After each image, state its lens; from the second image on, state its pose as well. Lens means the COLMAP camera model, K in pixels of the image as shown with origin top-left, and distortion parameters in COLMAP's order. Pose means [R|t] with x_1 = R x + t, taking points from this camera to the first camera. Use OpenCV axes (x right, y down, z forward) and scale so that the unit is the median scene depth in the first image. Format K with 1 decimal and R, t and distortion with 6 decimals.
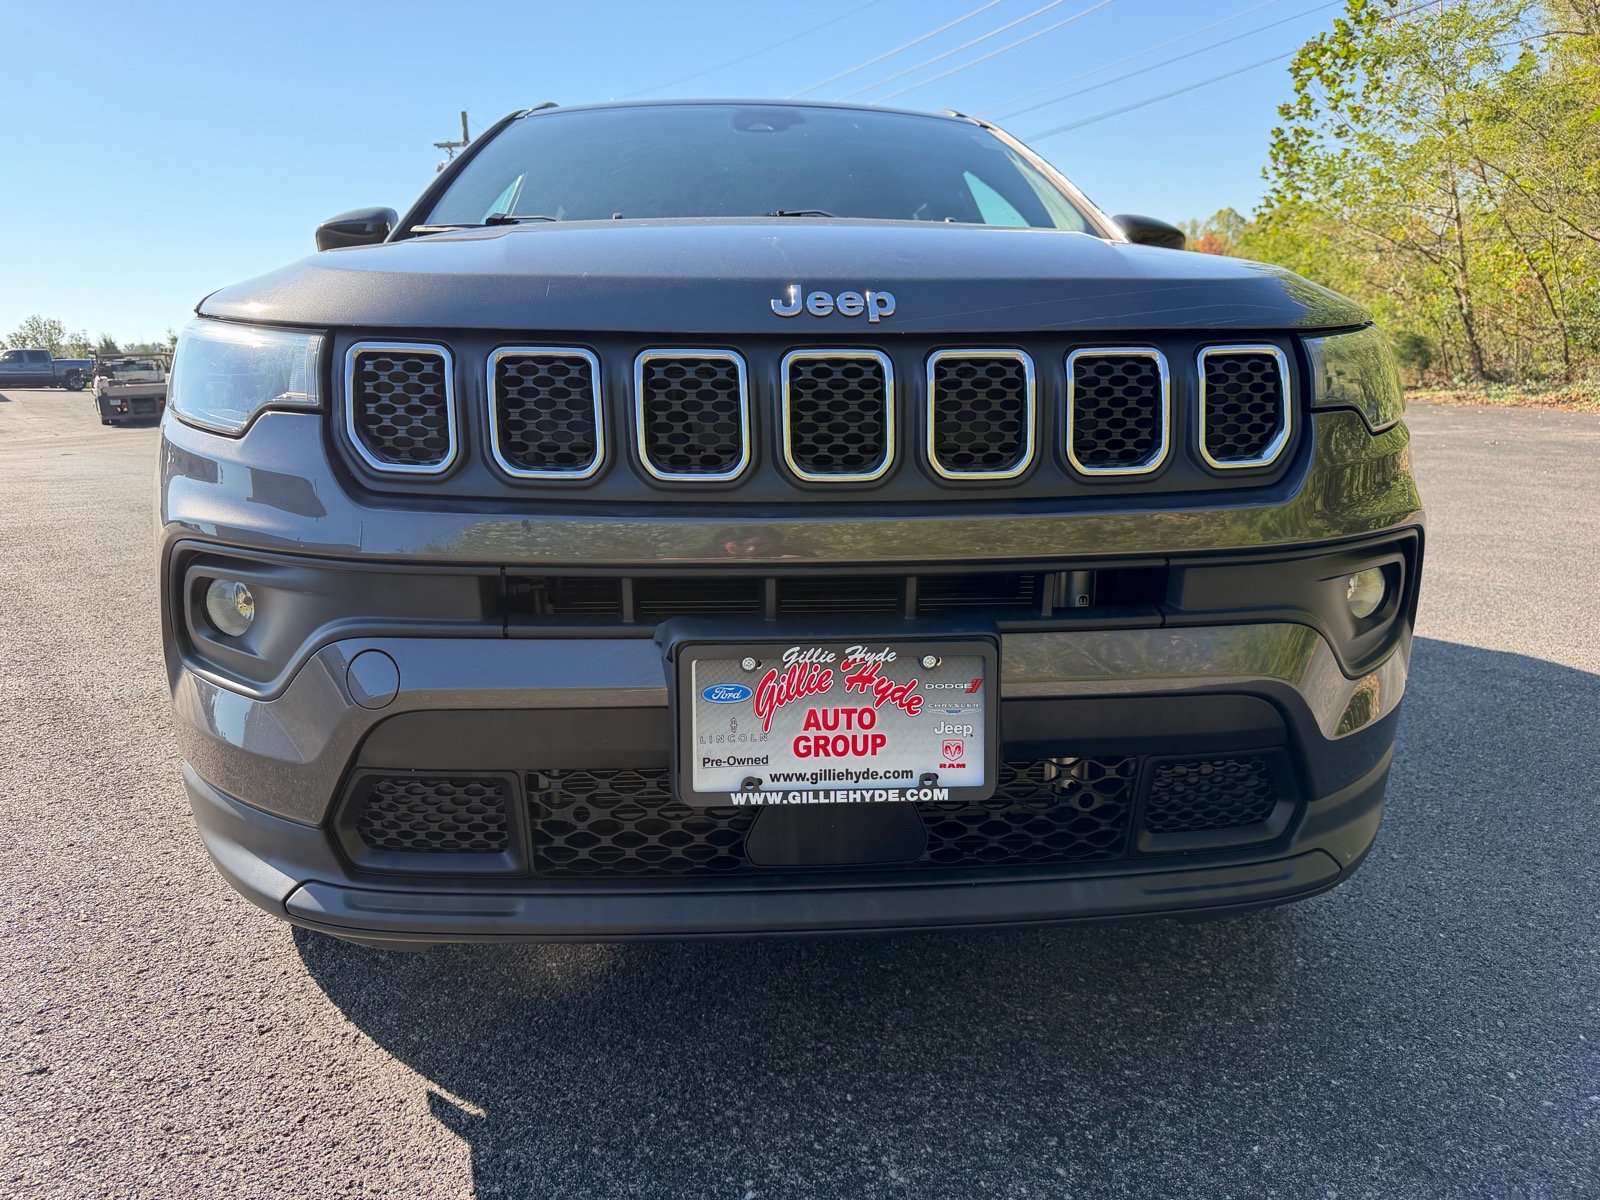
lens RADIAL K [[1182.6, 0, 801.5], [0, 1182.6, 598.8], [0, 0, 1]] dist [0.087913, -0.115231]
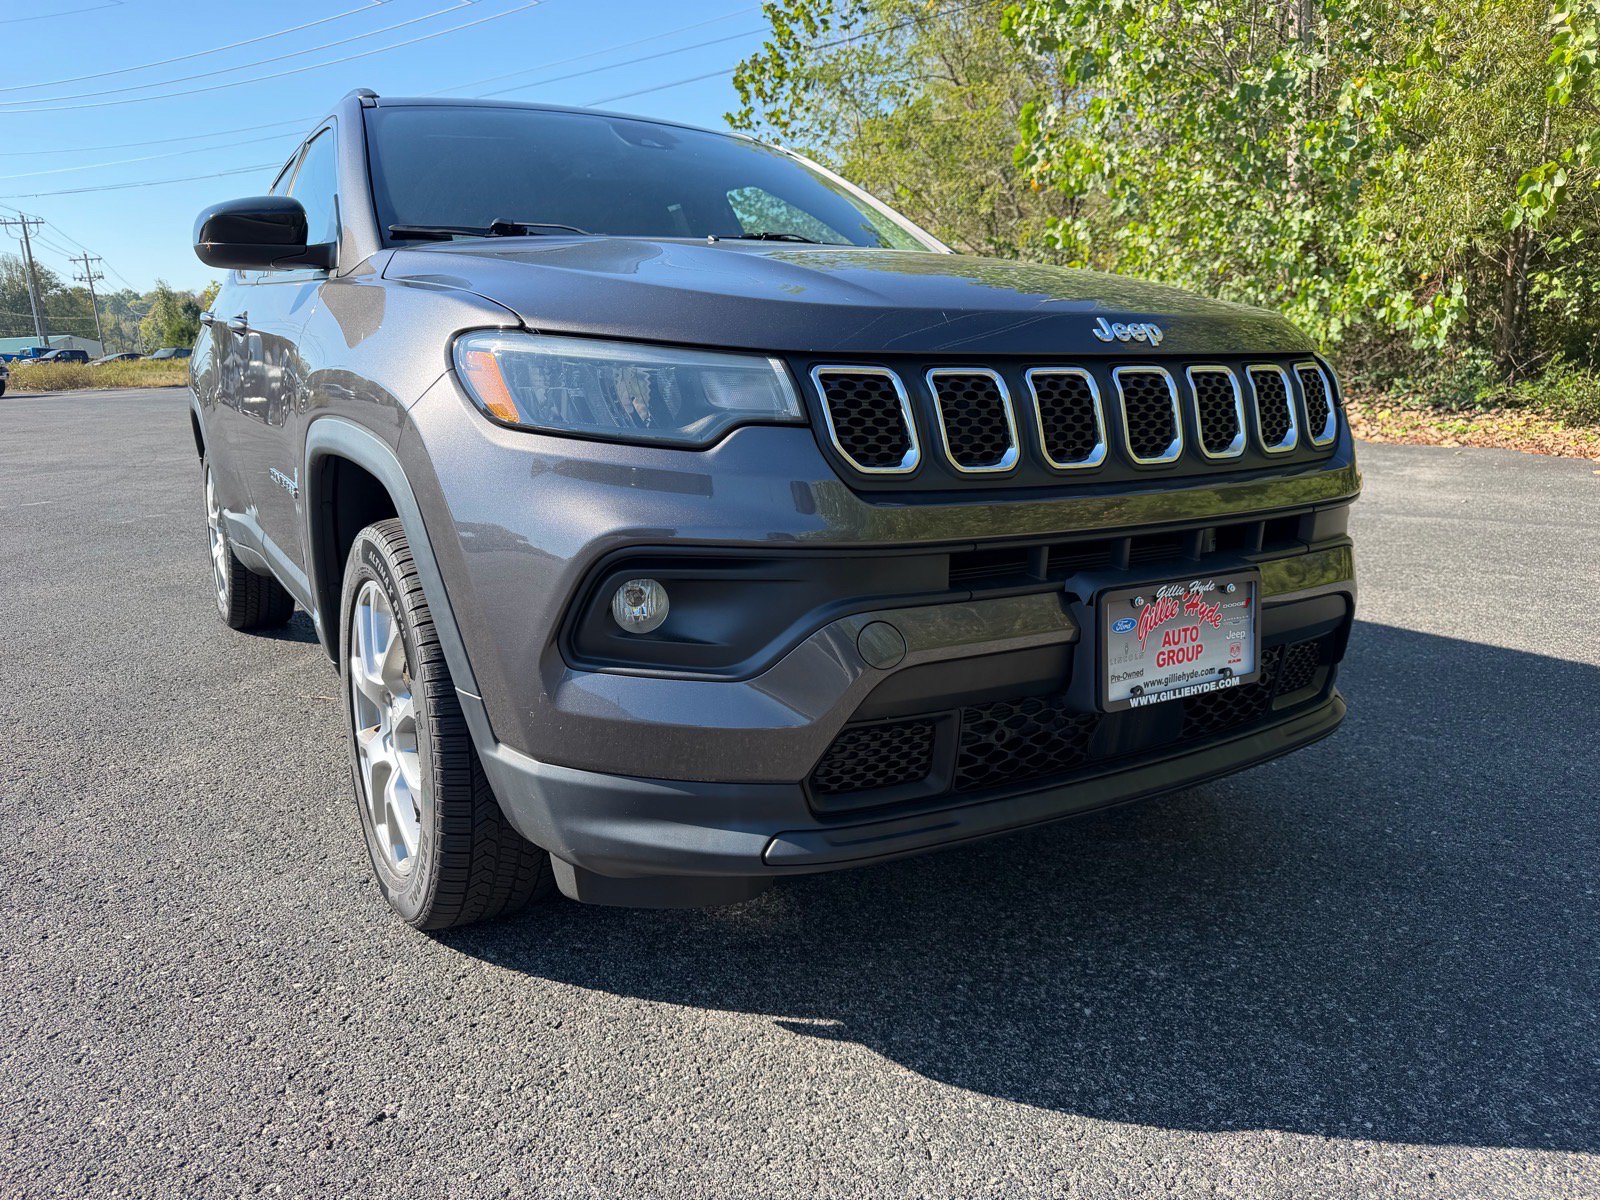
lens RADIAL K [[1211.0, 0, 802.5], [0, 1211.0, 667.9], [0, 0, 1]] dist [0.061629, -0.000301]
pose [[0.877379, -0.119956, 0.464561, -0.993312], [0.106211, 0.992779, 0.055758, 0.012003], [-0.467895, 0.000421, 0.883784, -0.047177]]
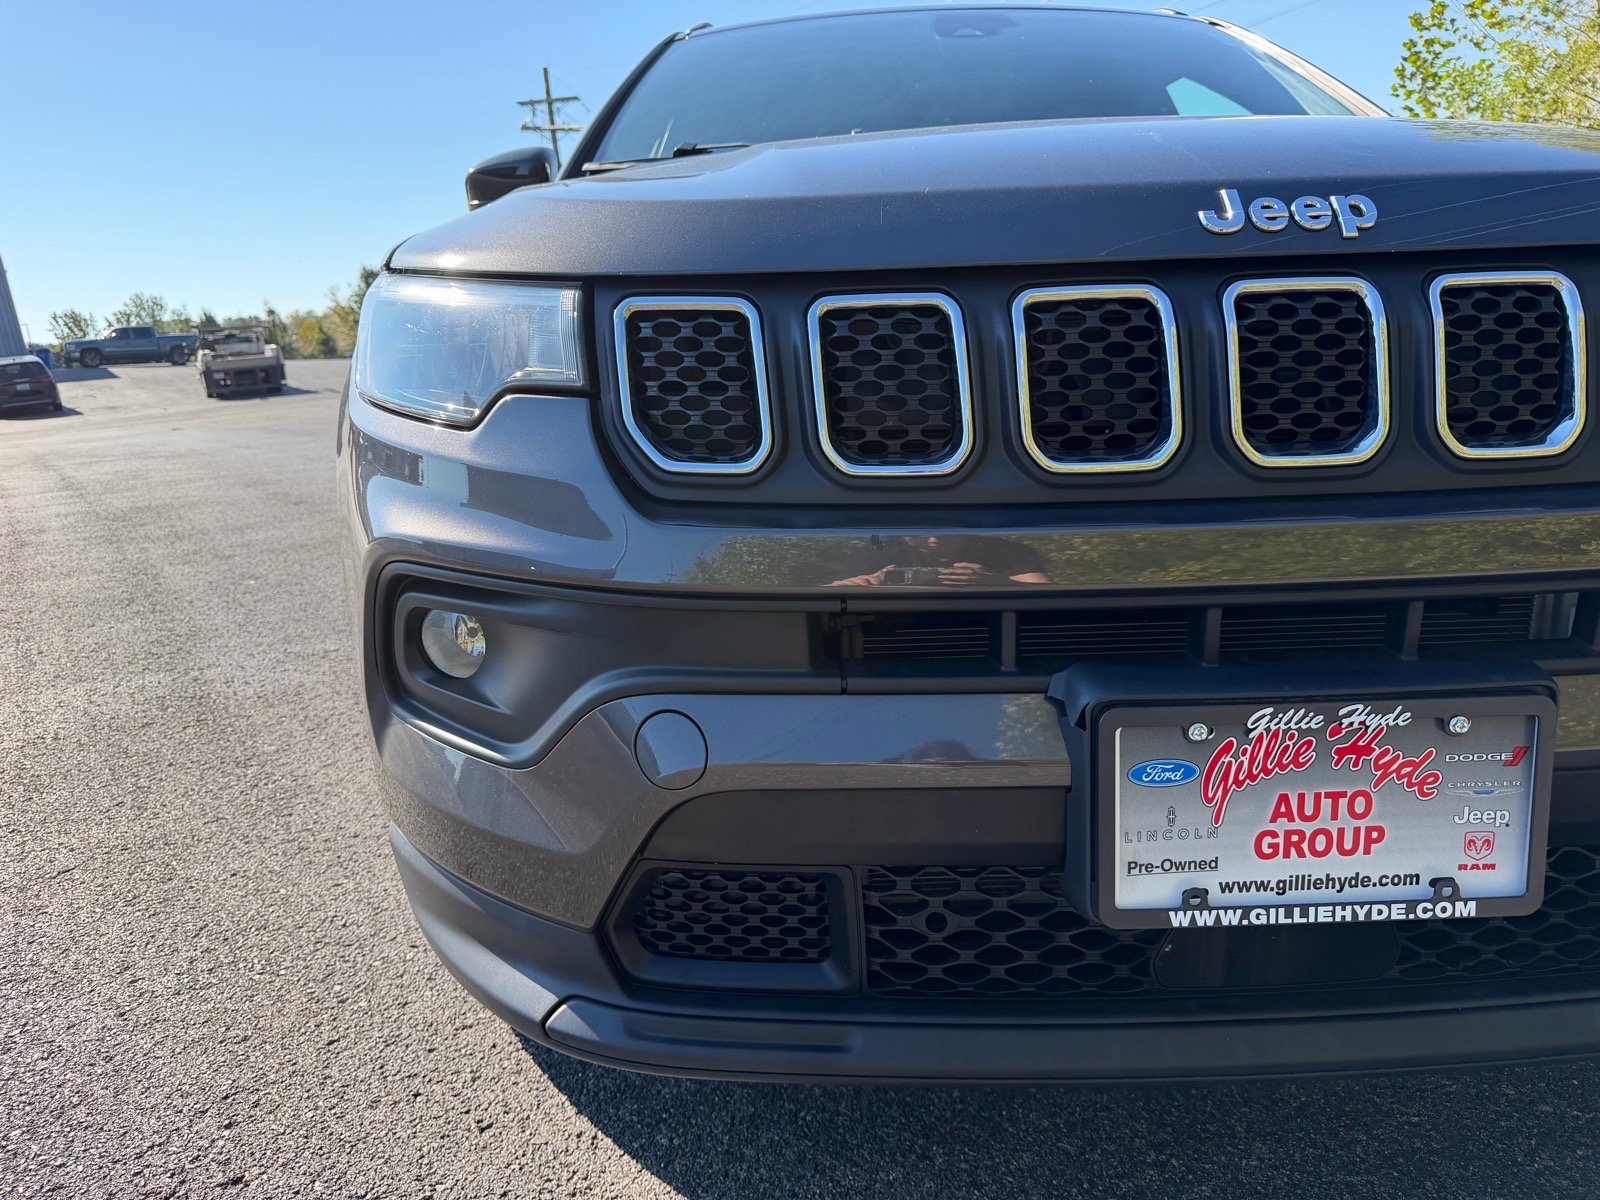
lens RADIAL K [[1224.4, 0, 848.8], [0, 1224.4, 618.6], [0, 0, 1]] dist [0.074558, -0.143576]
pose [[0.998069, -0.020437, -0.058661, -0.199085], [0.023240, 0.998601, 0.047496, -0.050609], [0.057608, -0.048767, 0.997147, 0.246743]]
